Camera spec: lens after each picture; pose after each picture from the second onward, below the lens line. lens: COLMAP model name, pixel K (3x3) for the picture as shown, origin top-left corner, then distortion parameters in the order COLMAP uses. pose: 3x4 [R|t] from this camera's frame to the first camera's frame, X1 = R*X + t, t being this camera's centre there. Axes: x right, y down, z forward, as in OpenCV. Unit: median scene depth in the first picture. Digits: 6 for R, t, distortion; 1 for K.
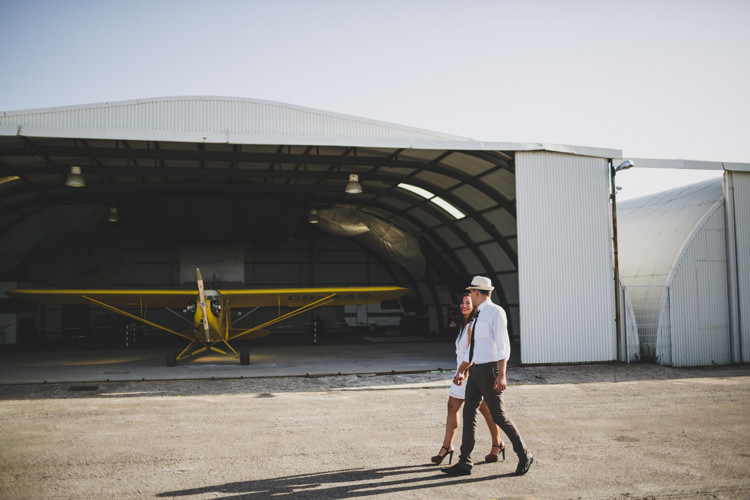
lens RADIAL K [[722.1, 0, 375.0], [0, 722.1, 250.0], [0, 0, 1]] dist [-0.091031, 0.106445]
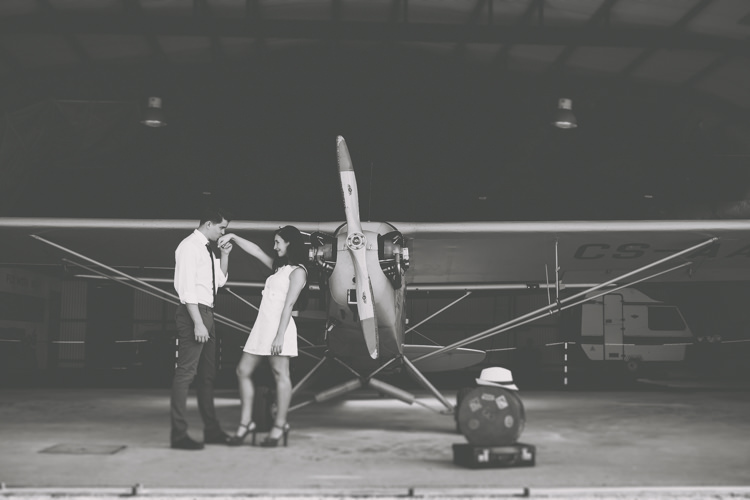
lens RADIAL K [[901.1, 0, 375.0], [0, 901.1, 250.0], [0, 0, 1]] dist [-0.027669, -0.002771]
pose [[0.986205, 0.003927, -0.165480, -0.154806], [-0.009508, 0.999412, -0.032947, 0.086973], [0.165253, 0.034066, 0.985663, 0.568333]]
